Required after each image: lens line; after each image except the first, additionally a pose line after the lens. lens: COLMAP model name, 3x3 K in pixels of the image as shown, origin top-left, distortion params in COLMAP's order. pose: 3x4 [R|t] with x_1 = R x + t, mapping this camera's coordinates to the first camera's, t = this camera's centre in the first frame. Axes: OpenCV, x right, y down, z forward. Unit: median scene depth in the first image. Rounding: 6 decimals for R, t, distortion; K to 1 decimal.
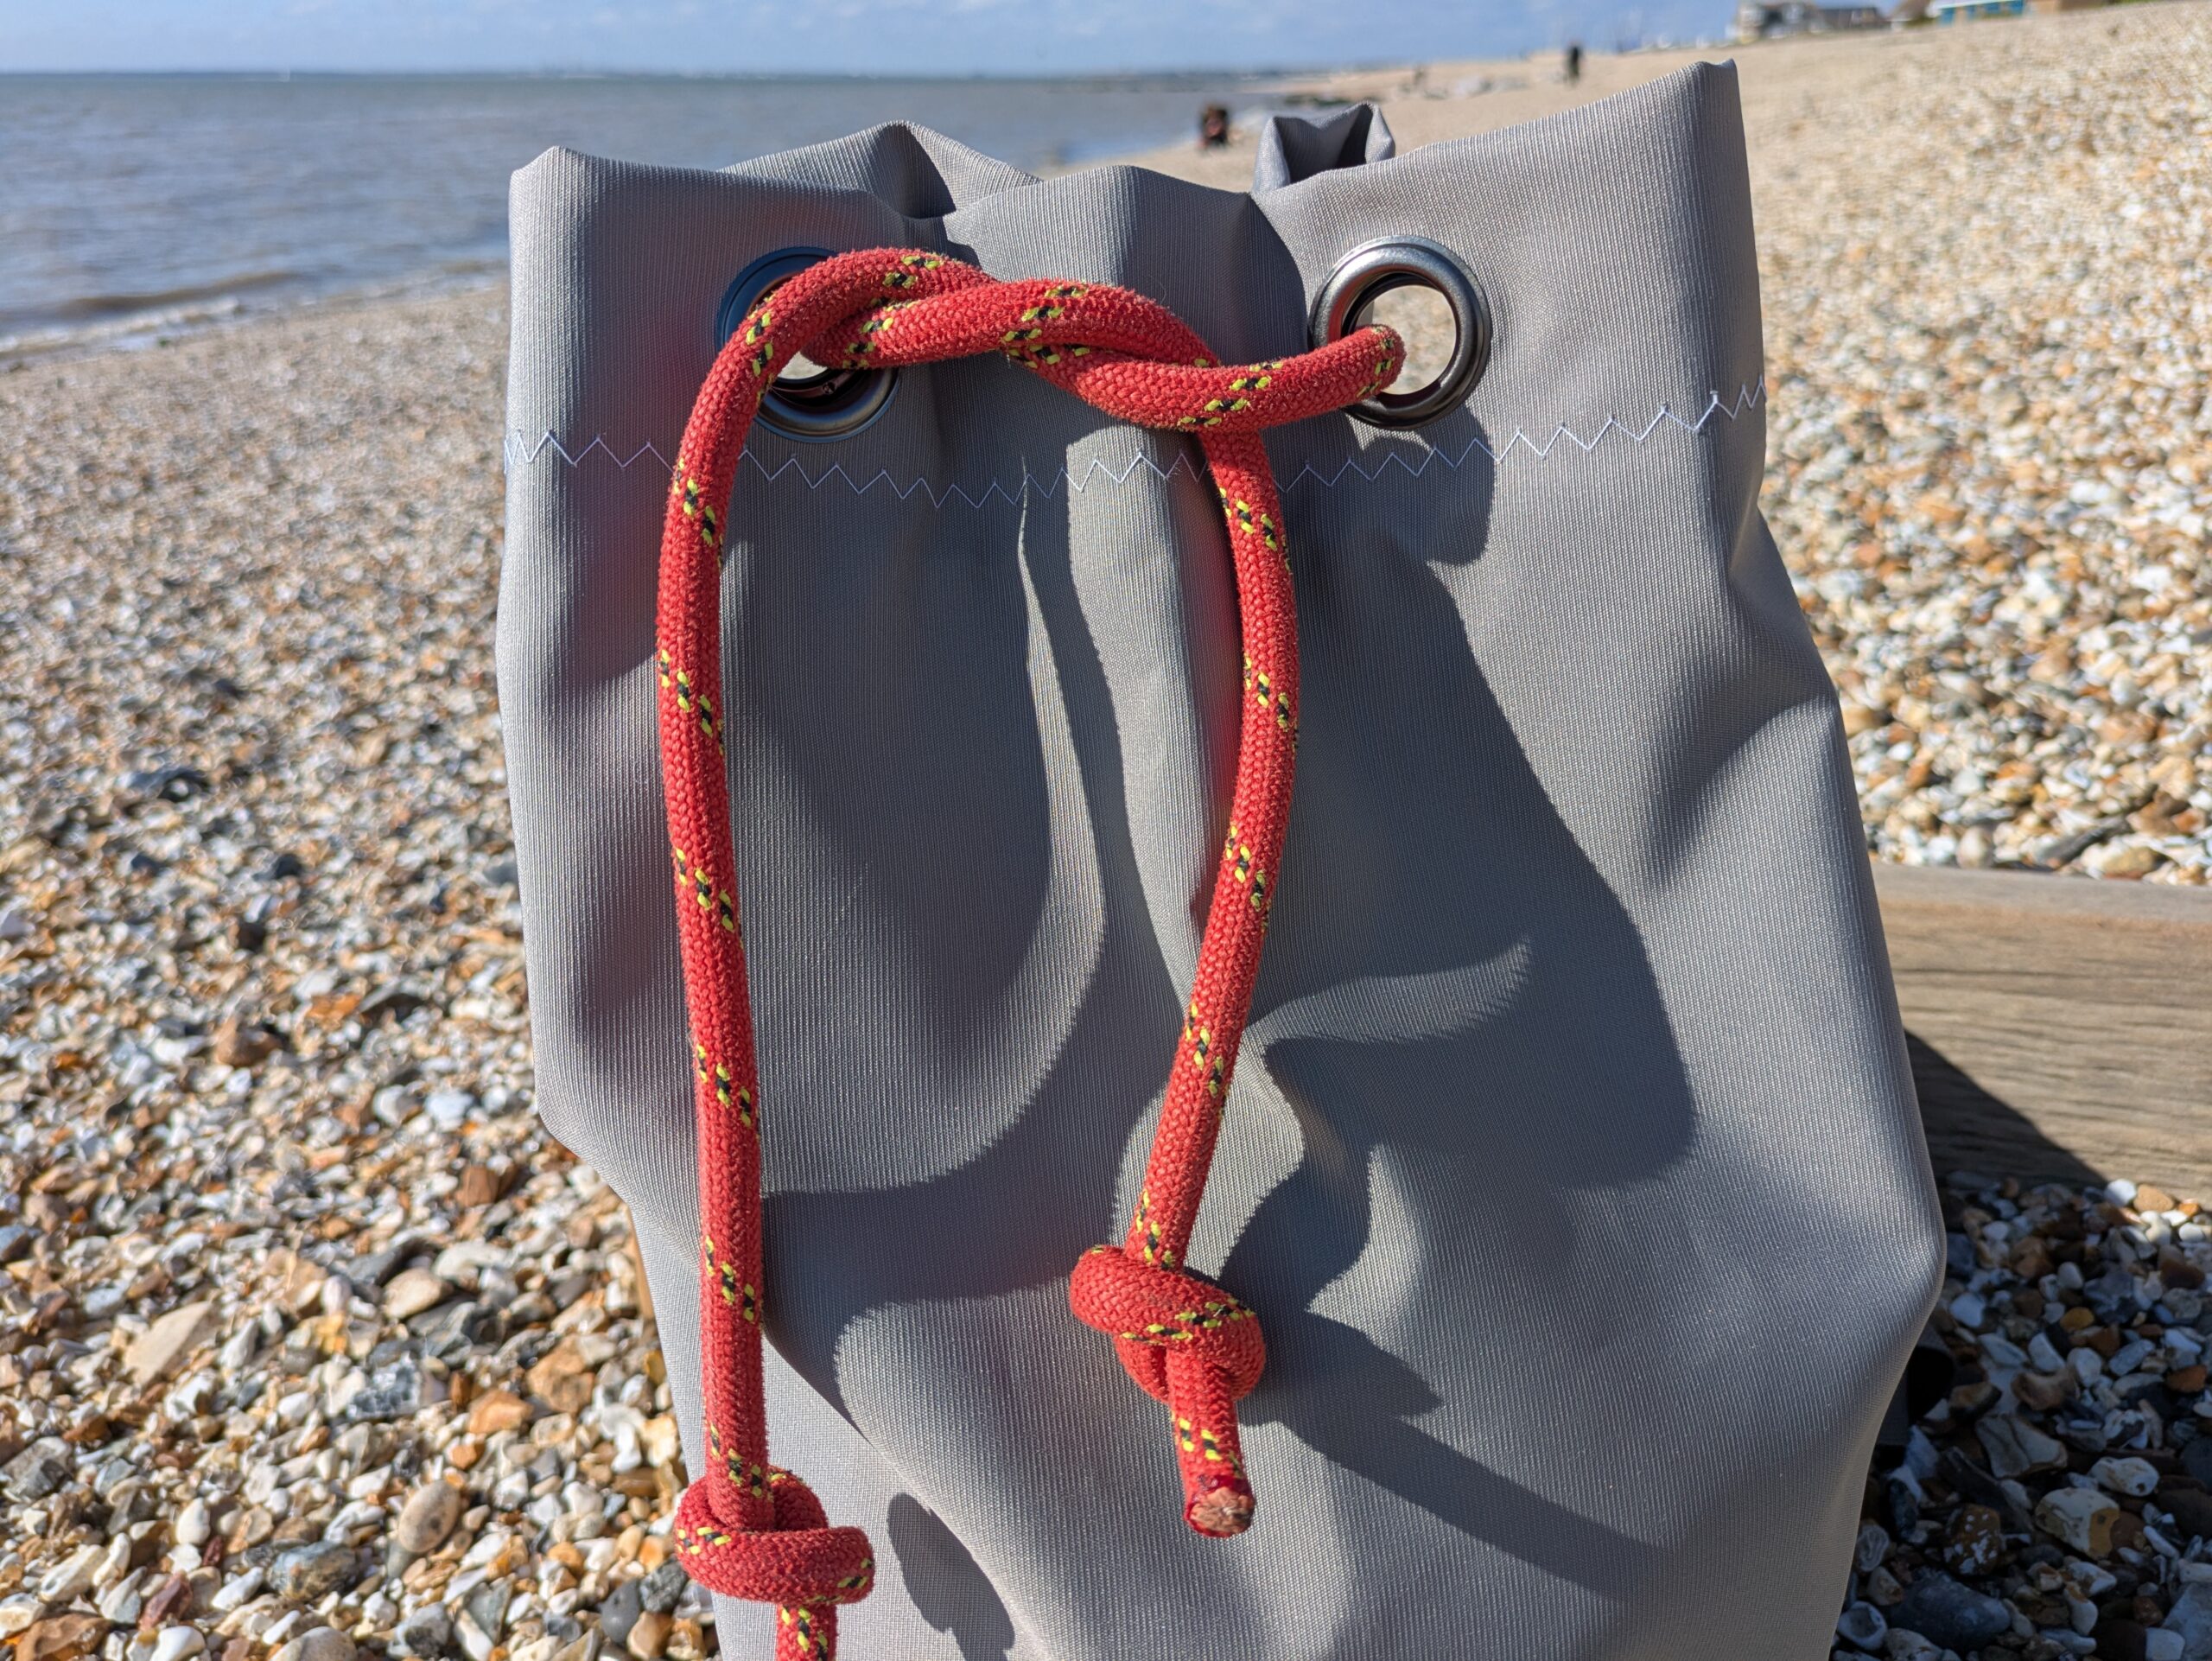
lens RADIAL K [[1681.7, 0, 1089.1], [0, 1681.7, 827.9], [0, 0, 1]] dist [0.029568, -0.057001]
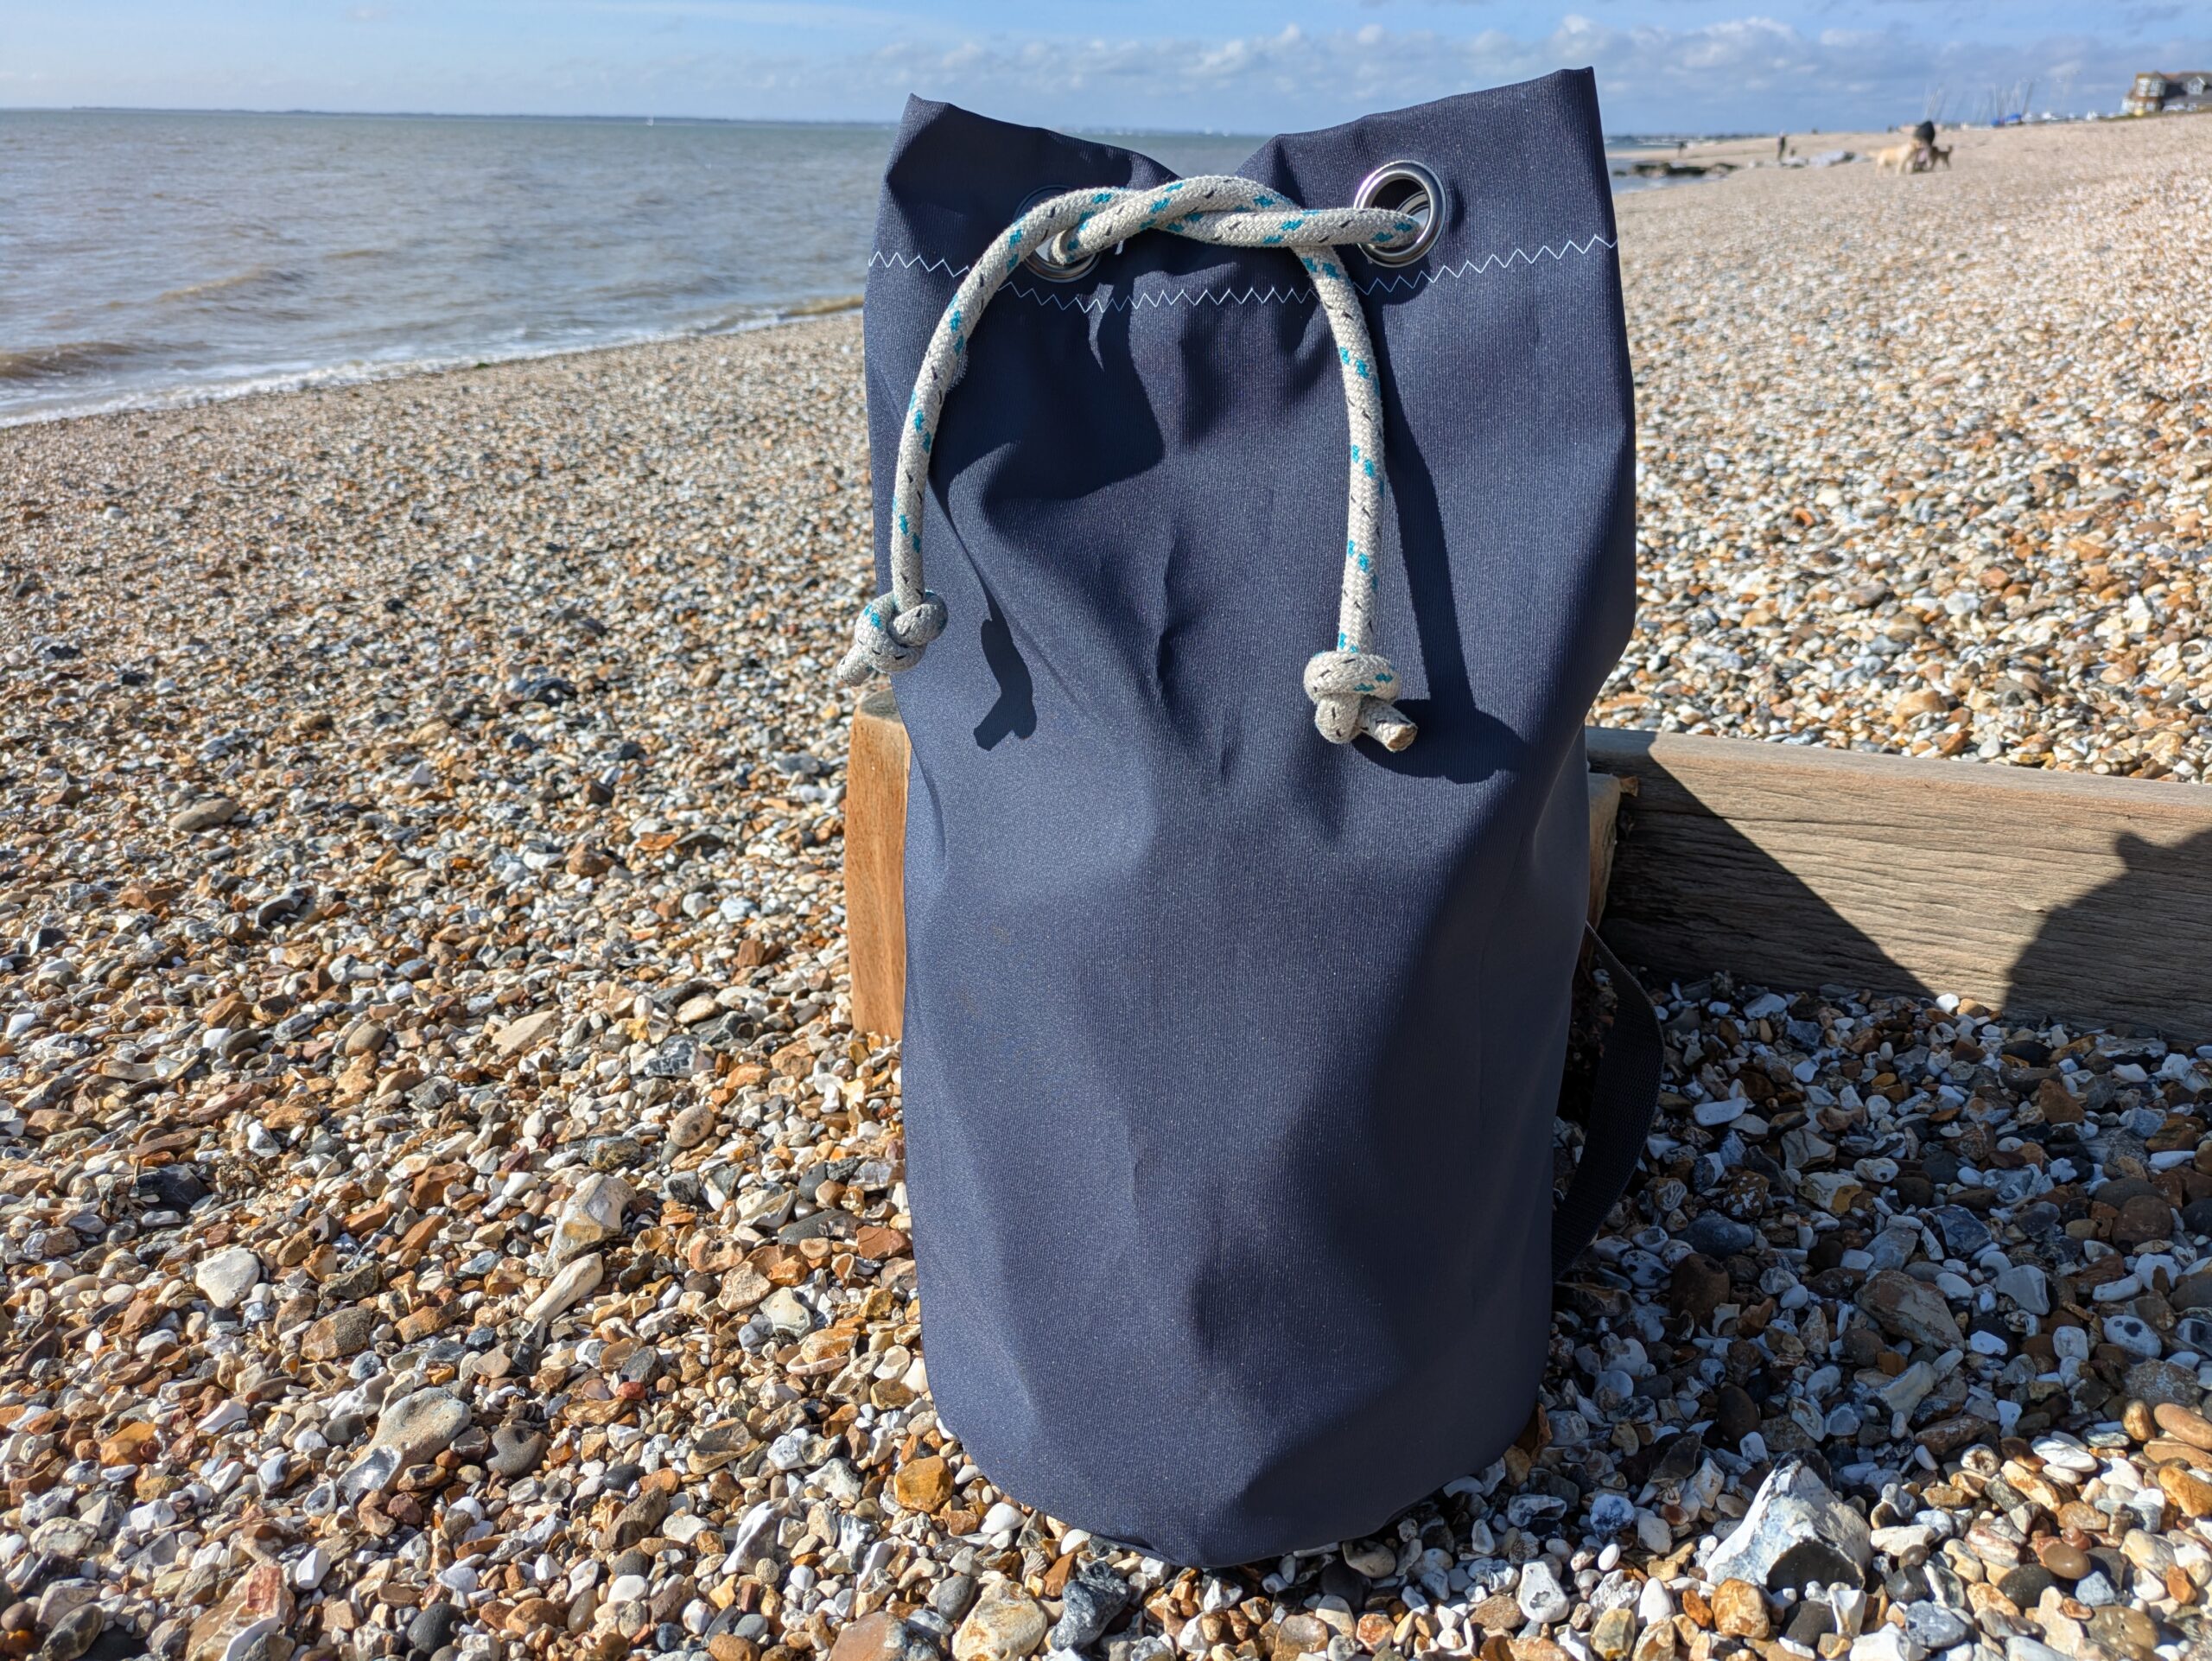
lens RADIAL K [[1695.1, 0, 1144.2], [0, 1695.1, 835.0], [0, 0, 1]] dist [0.054413, -0.074995]
pose [[0.986227, 0.079259, -0.145170, 0.115437], [-0.083661, 0.996194, -0.024466, 0.108302], [0.142678, 0.036274, 0.989104, -0.250190]]
